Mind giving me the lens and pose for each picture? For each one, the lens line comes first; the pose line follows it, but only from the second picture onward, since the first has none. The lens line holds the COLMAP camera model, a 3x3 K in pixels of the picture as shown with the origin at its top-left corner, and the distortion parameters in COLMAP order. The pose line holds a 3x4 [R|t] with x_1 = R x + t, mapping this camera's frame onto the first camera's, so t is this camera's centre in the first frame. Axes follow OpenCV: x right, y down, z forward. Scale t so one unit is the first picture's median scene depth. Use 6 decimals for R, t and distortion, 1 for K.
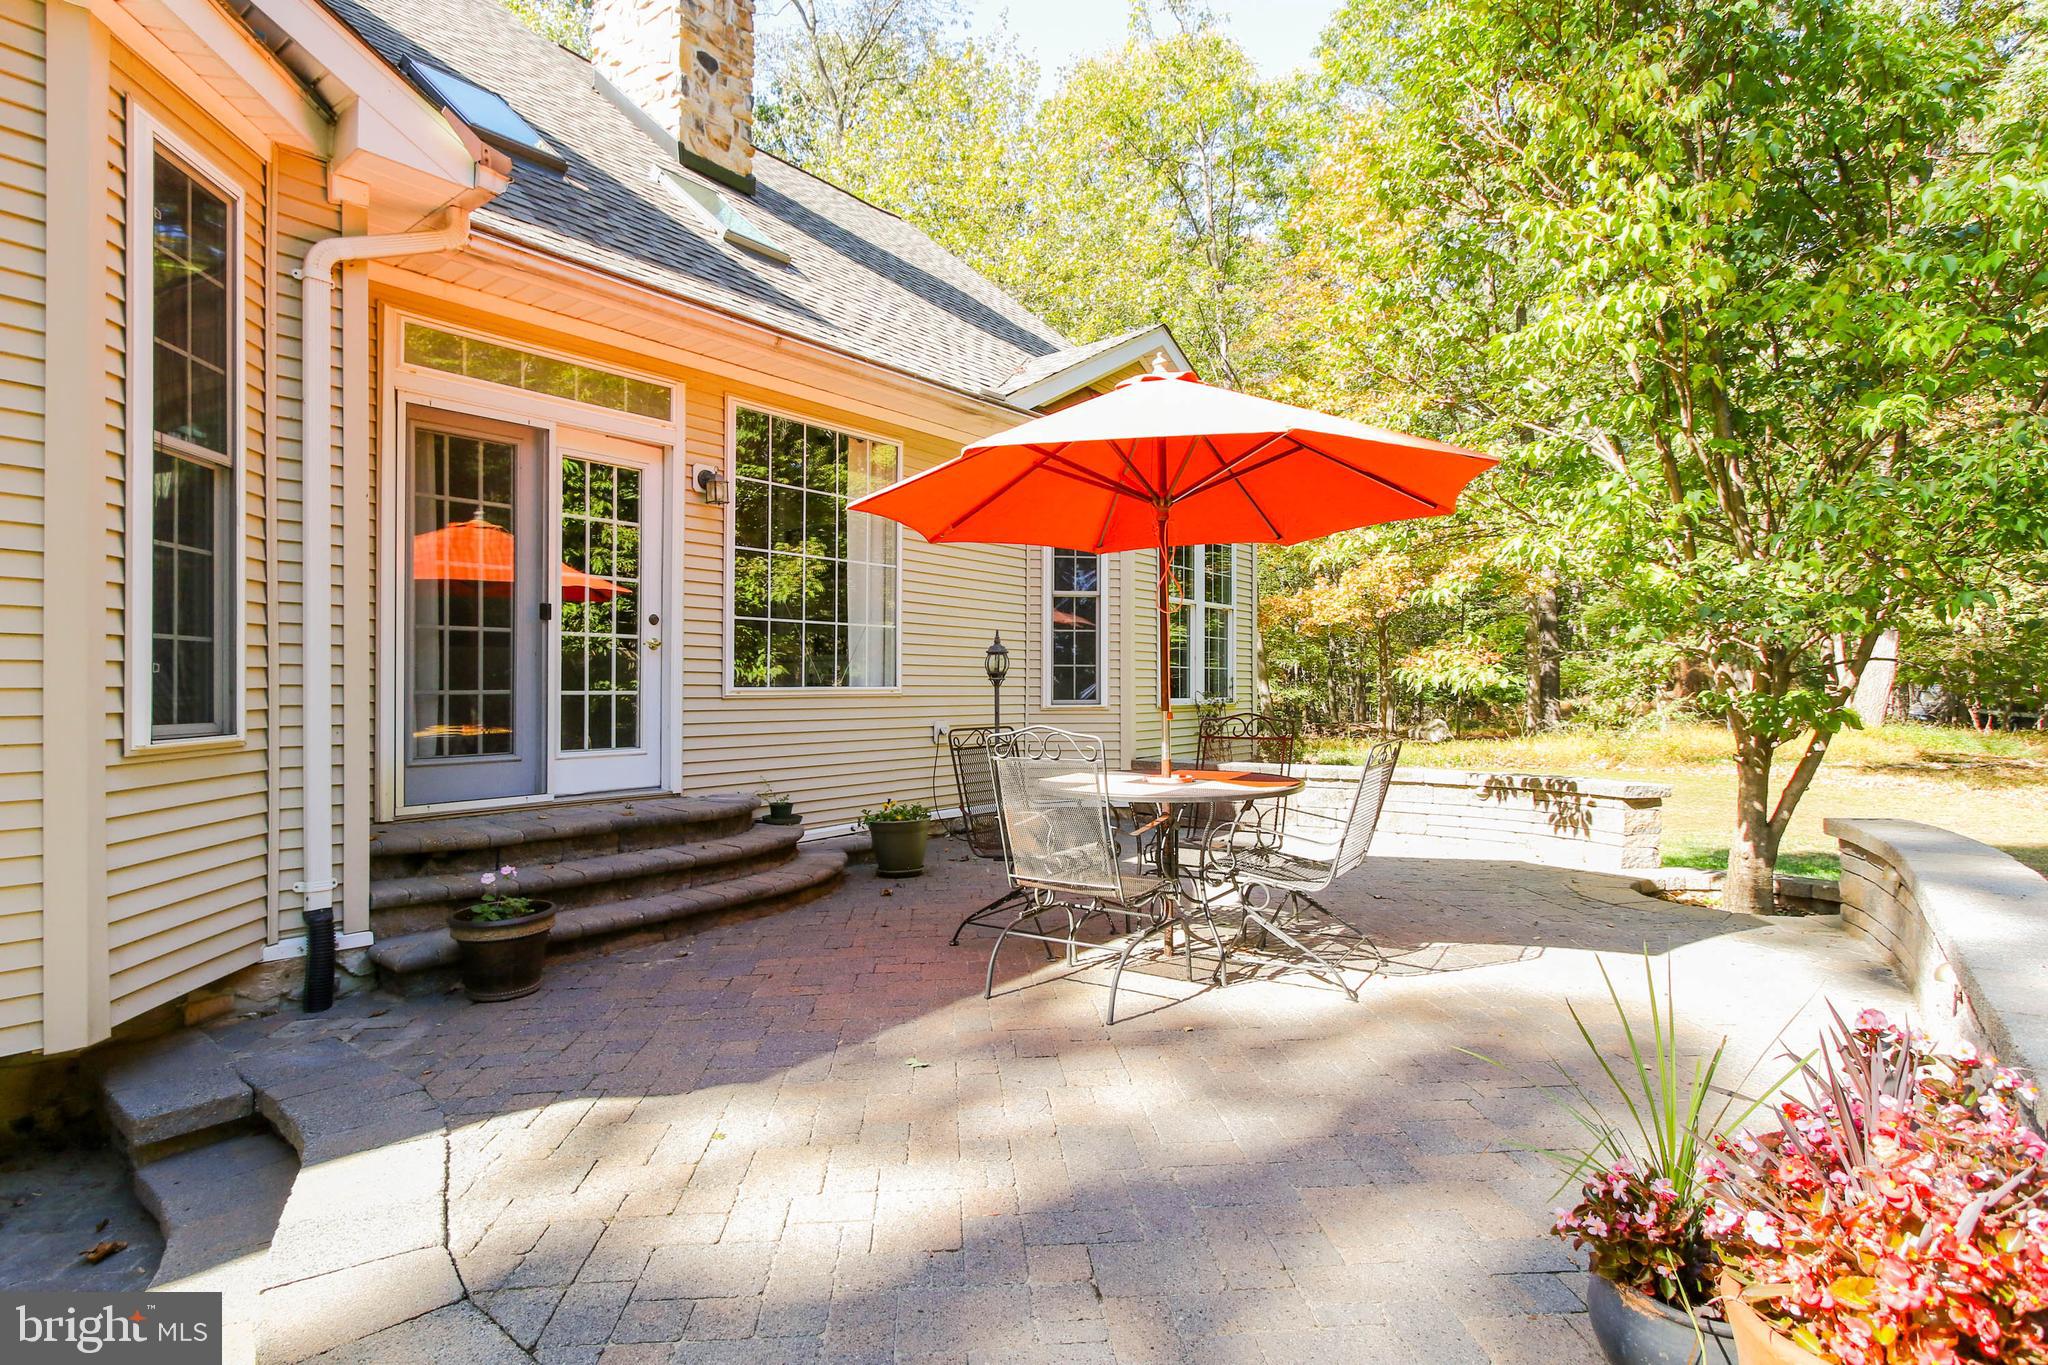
lens RADIAL K [[1031.6, 0, 1016.6], [0, 1031.6, 682.1], [0, 0, 1]] dist [-0.004969, -0.000246]
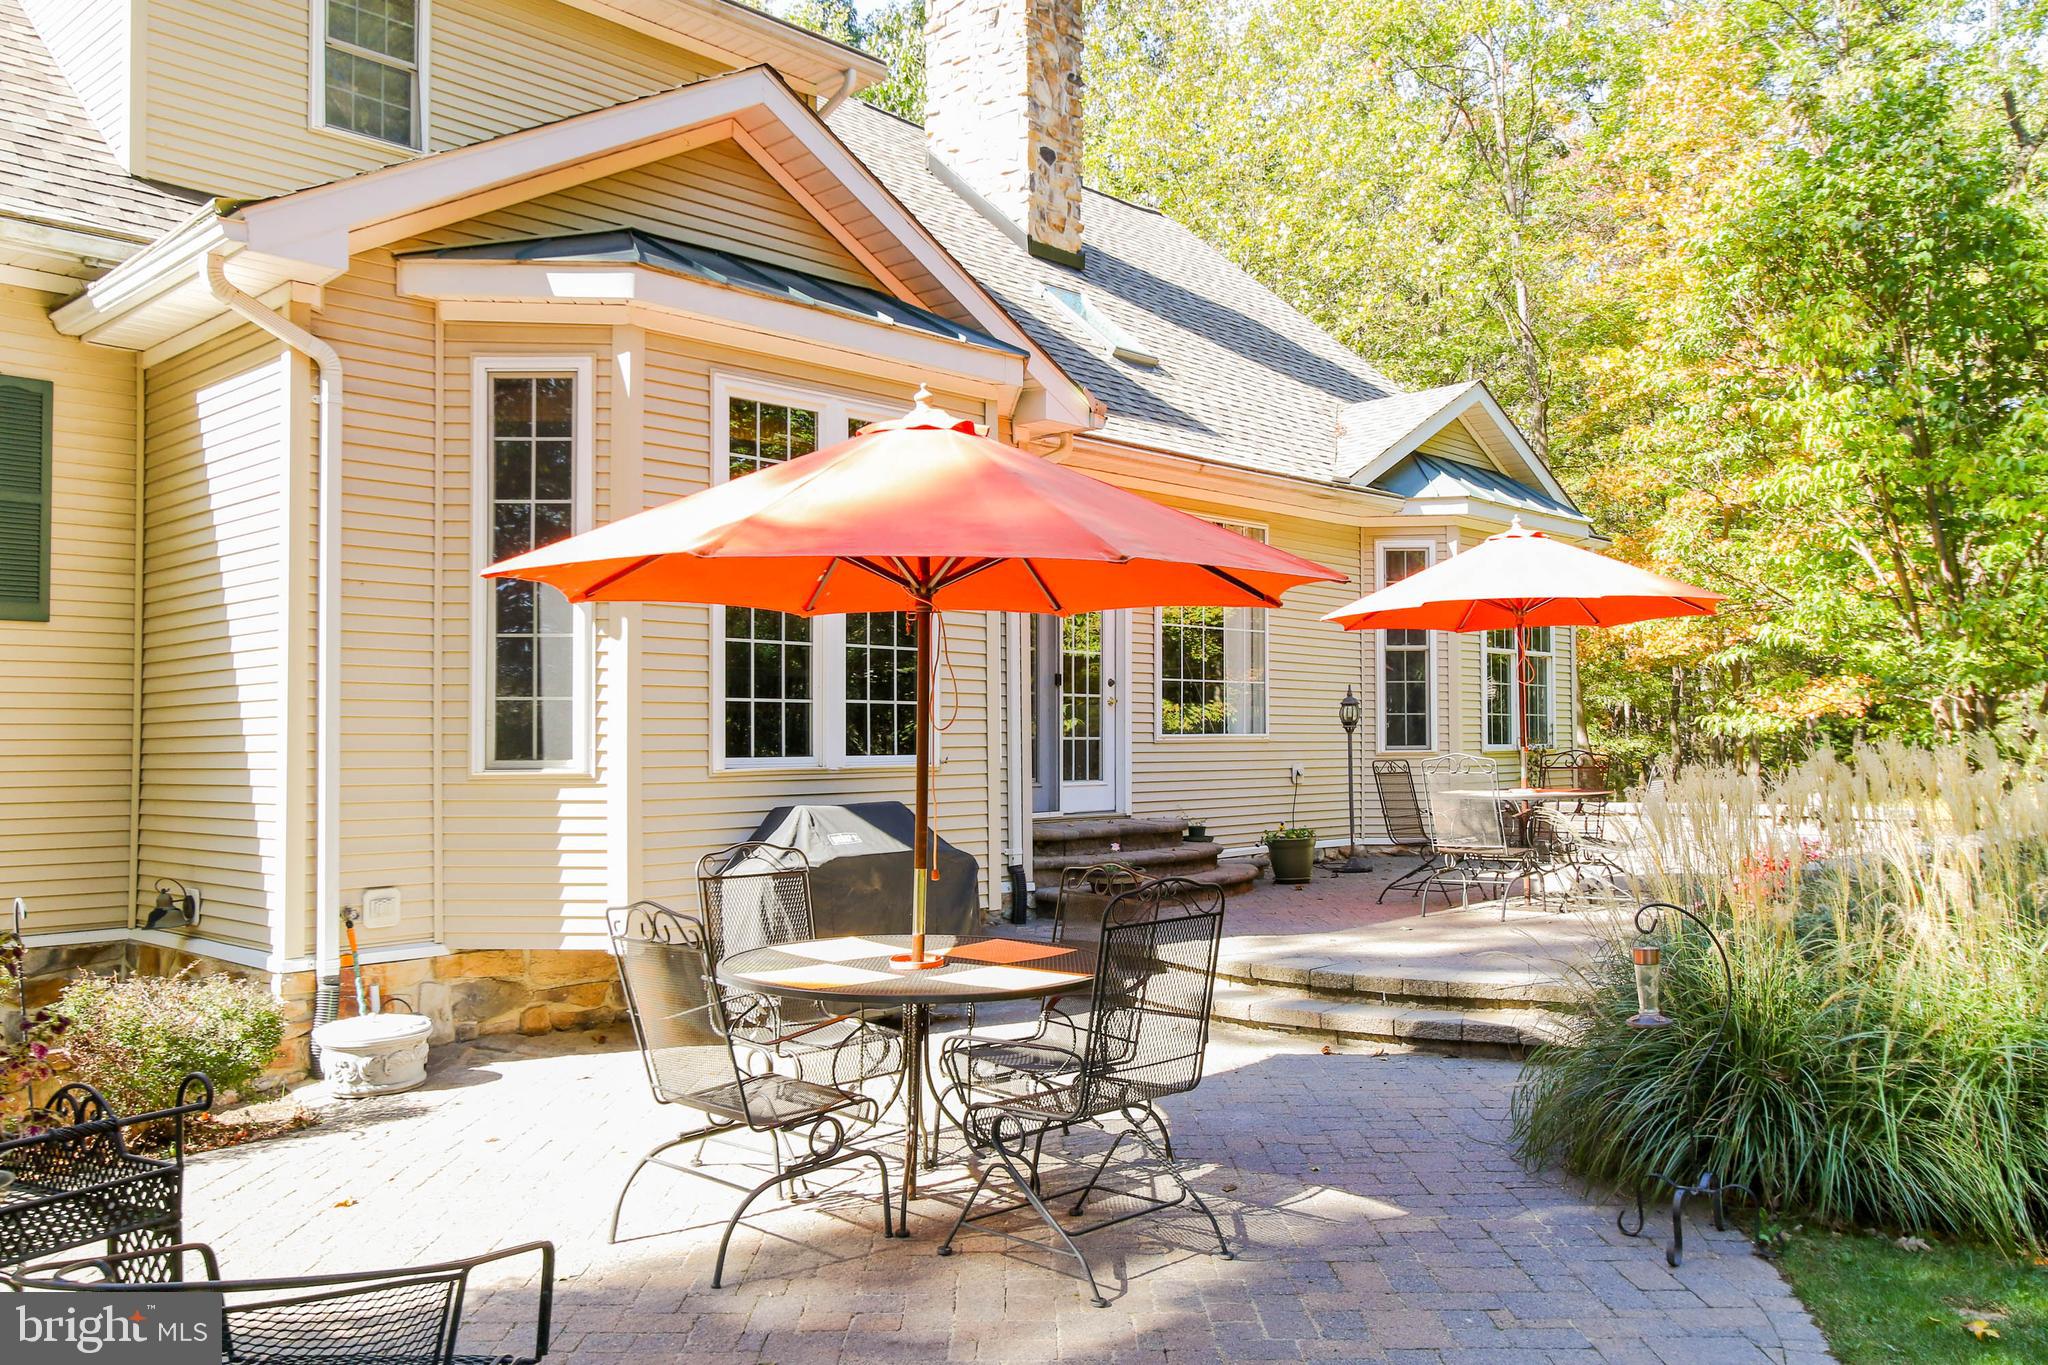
lens RADIAL K [[1667.7, 0, 1030.0], [0, 1667.7, 677.1], [0, 0, 1]] dist [-0.011497, -0.002136]
pose [[0.996639, -0.006963, -0.081622, -0.224830], [0.004306, 0.999456, -0.032685, 0.000821], [0.081805, 0.032223, 0.996127, -0.898192]]
